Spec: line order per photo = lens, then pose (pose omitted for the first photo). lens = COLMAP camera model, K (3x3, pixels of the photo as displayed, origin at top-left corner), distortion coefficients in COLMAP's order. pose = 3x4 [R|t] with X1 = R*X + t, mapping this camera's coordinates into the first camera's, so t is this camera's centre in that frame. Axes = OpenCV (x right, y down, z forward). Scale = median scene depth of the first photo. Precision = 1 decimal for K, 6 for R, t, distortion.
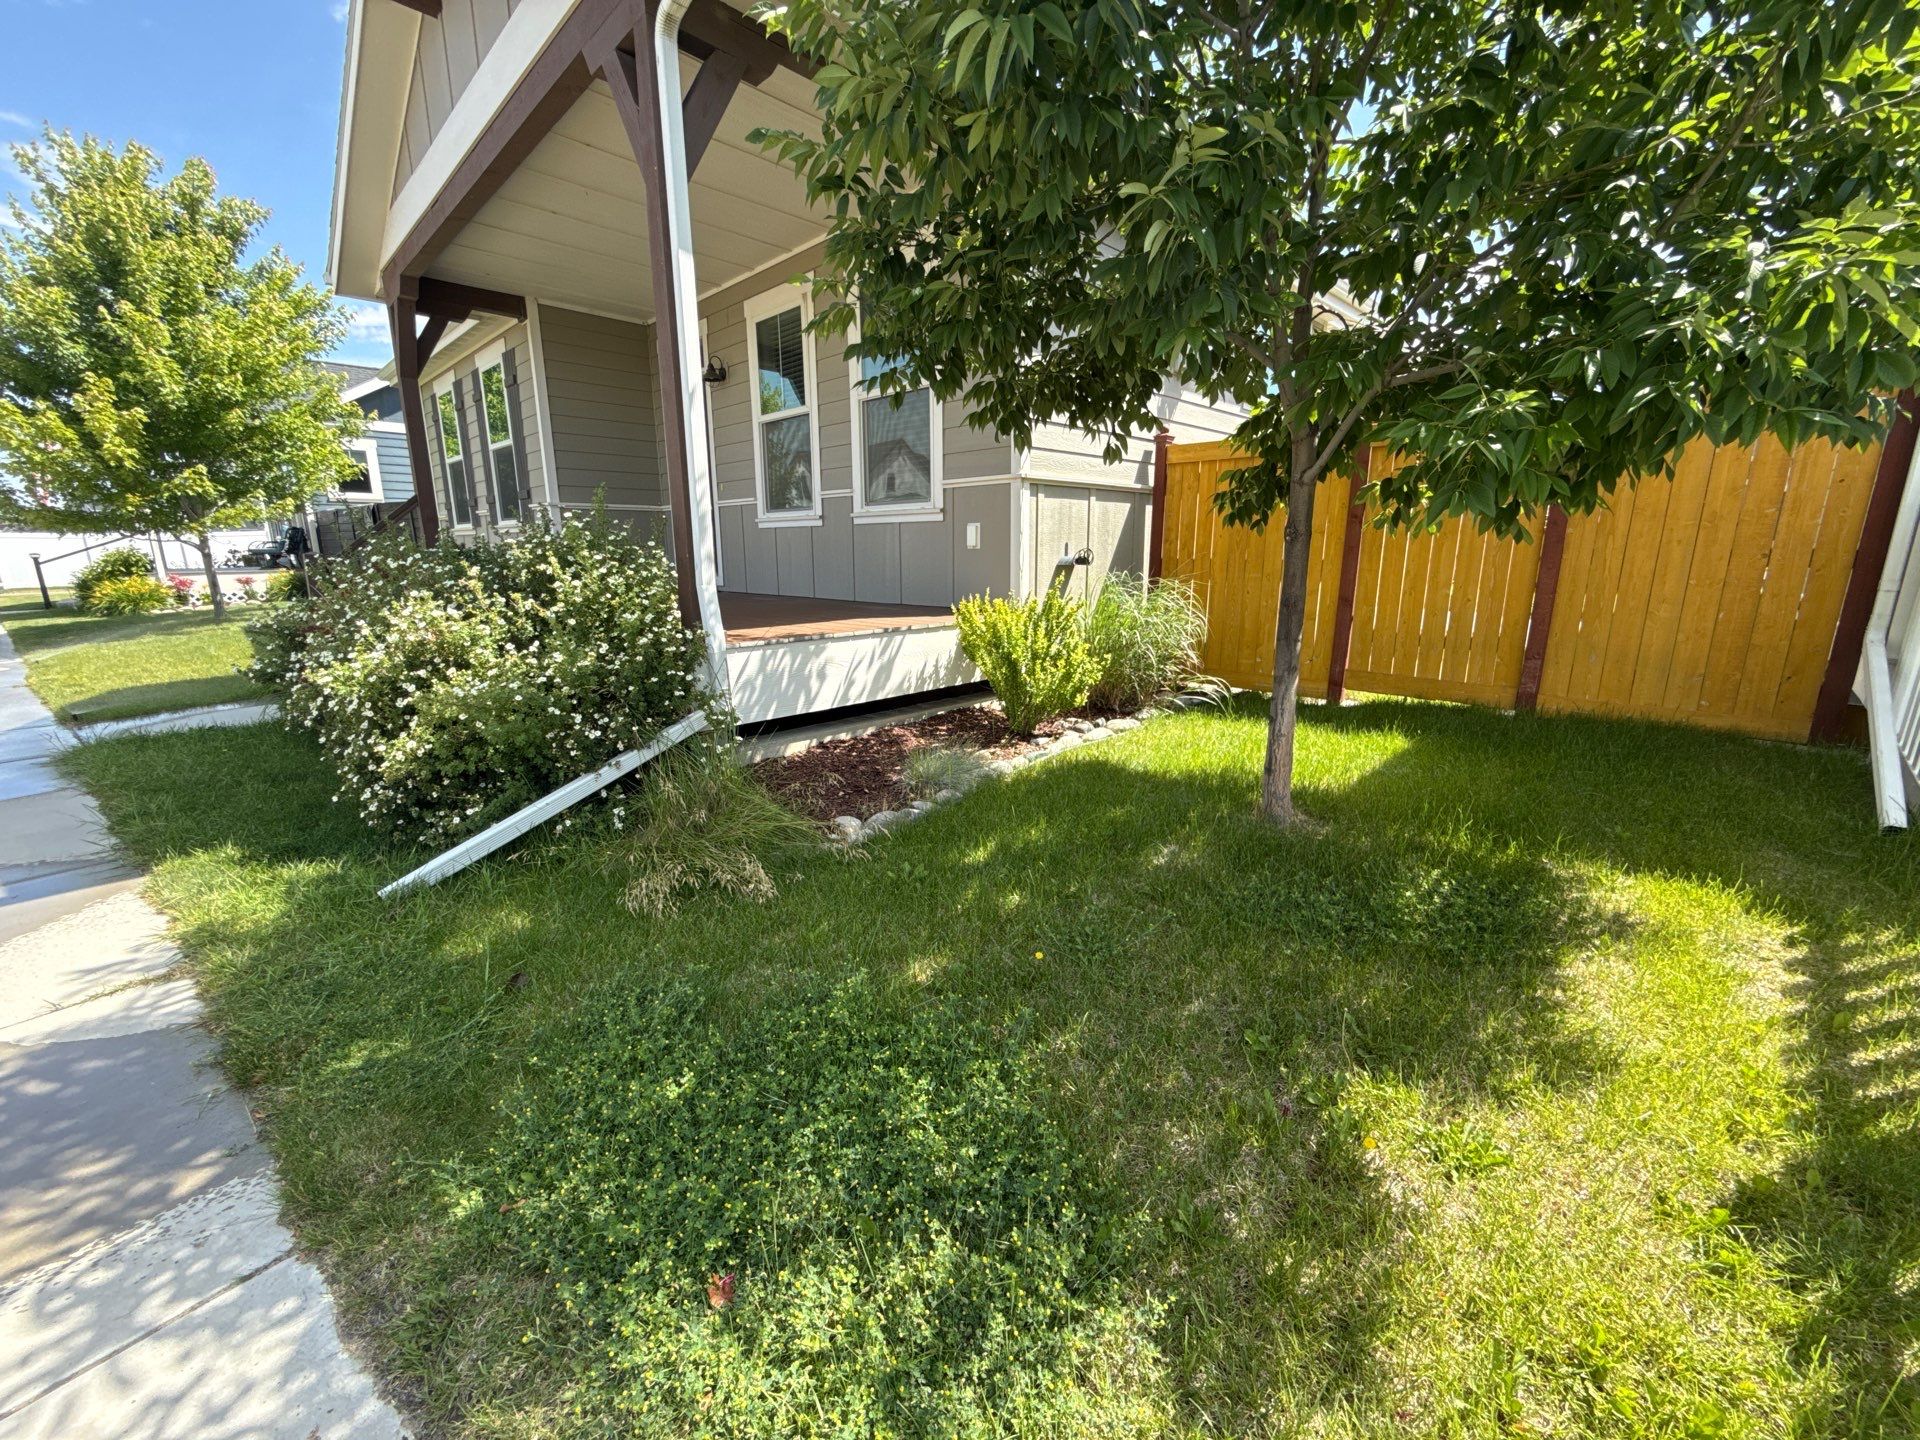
lens RADIAL K [[763.6, 0, 957.5], [0, 763.6, 719.1], [0, 0, 1]] dist [0.003307, -0.001054]
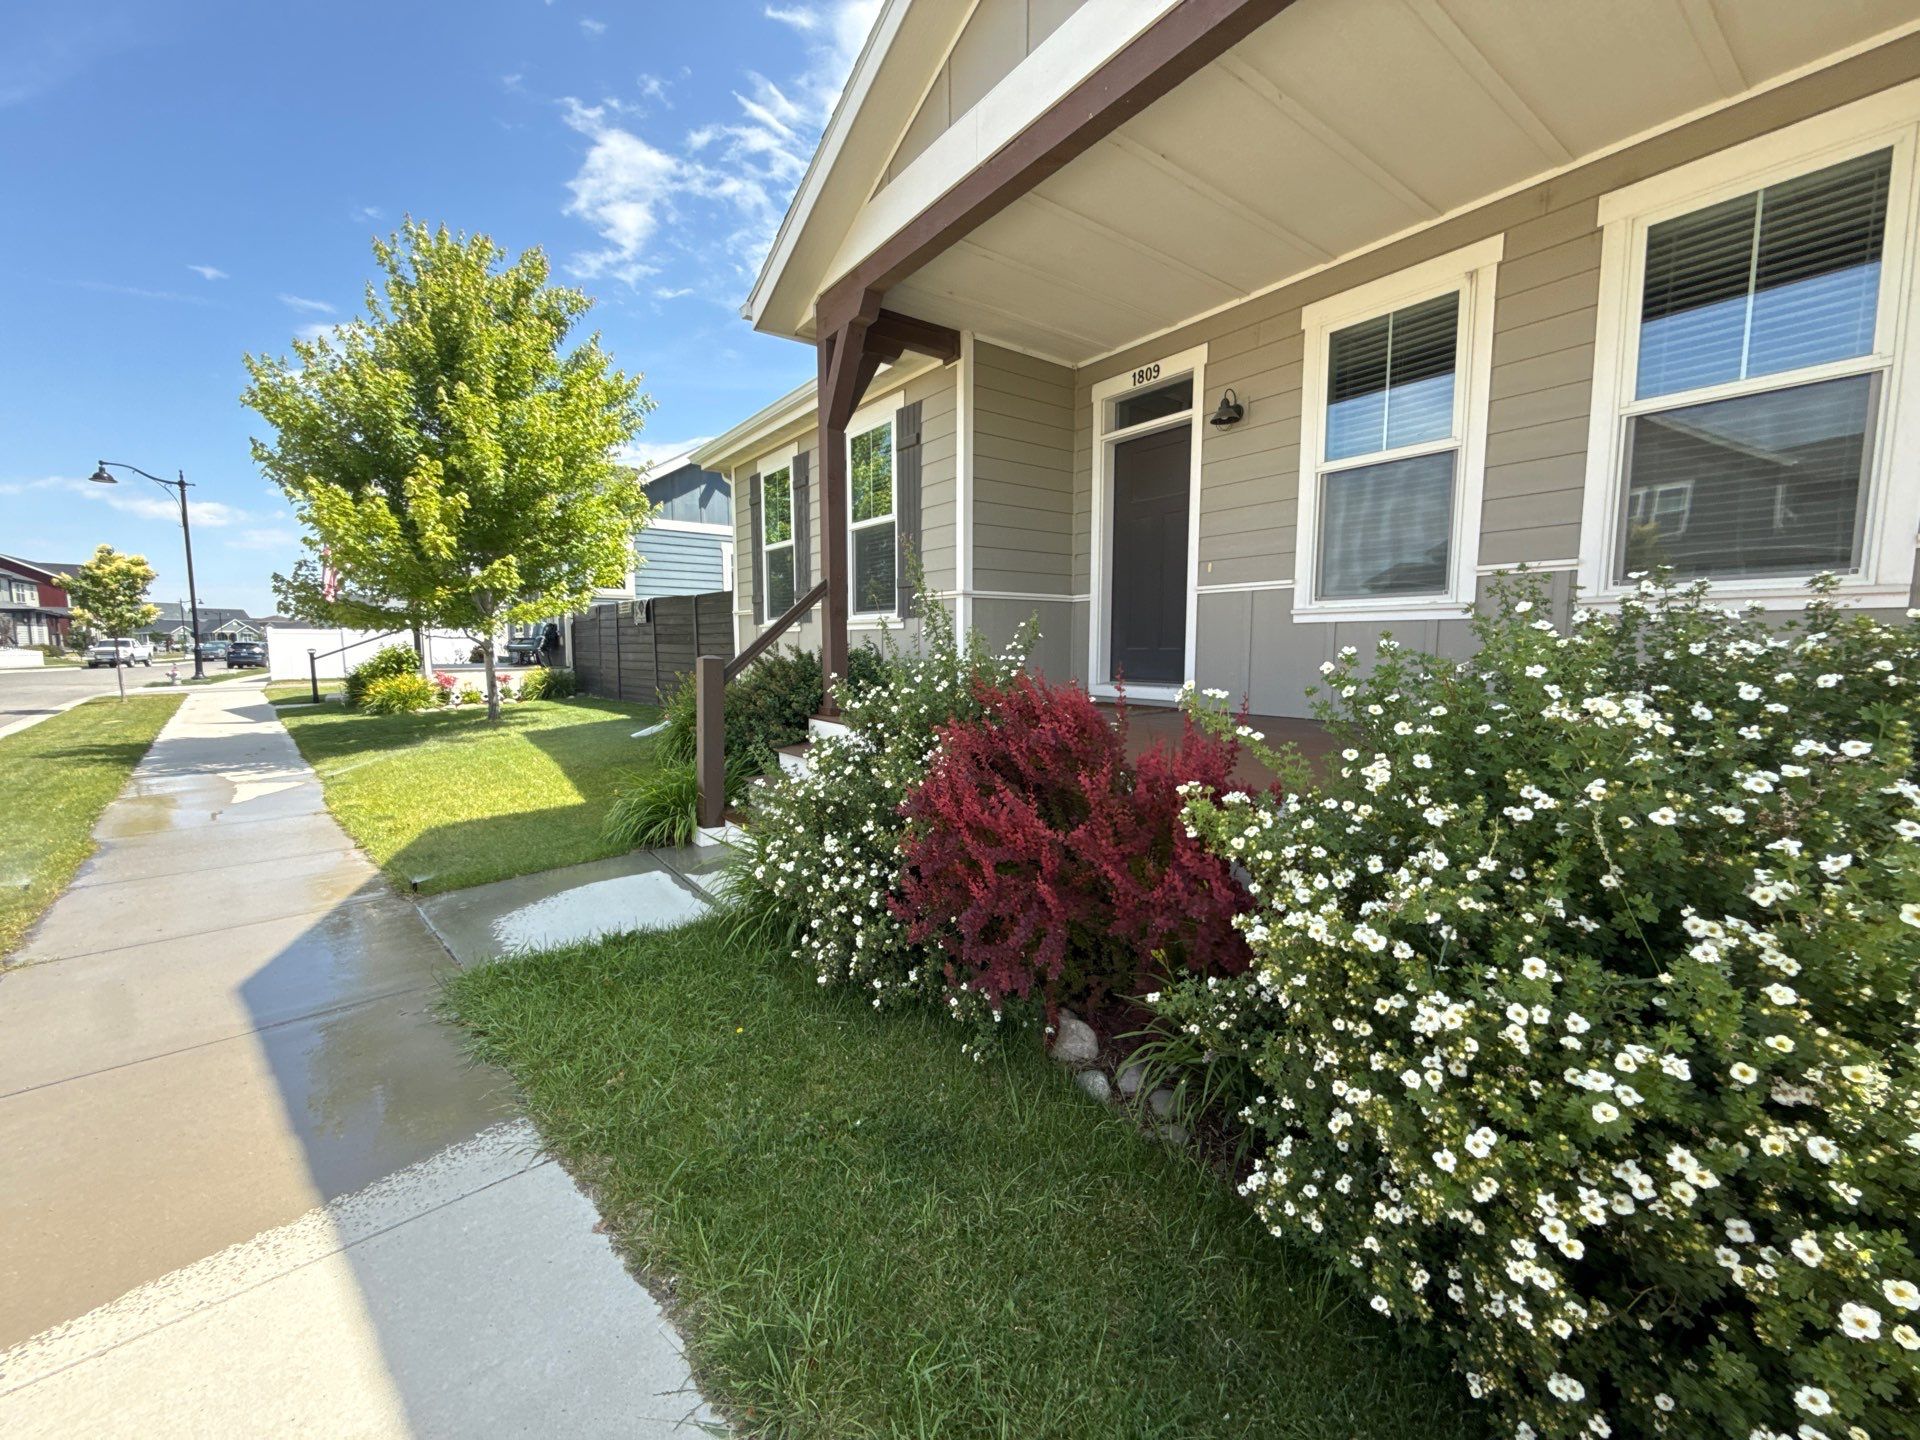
lens RADIAL K [[763.6, 0, 962.1], [0, 763.6, 721.3], [0, 0, 1]] dist [0.003307, -0.001054]
pose [[0.989590, 0.019590, -0.142579, -0.342056], [-0.036803, 0.992199, -0.119109, -0.053198], [0.139133, 0.123116, 0.982591, 0.222918]]
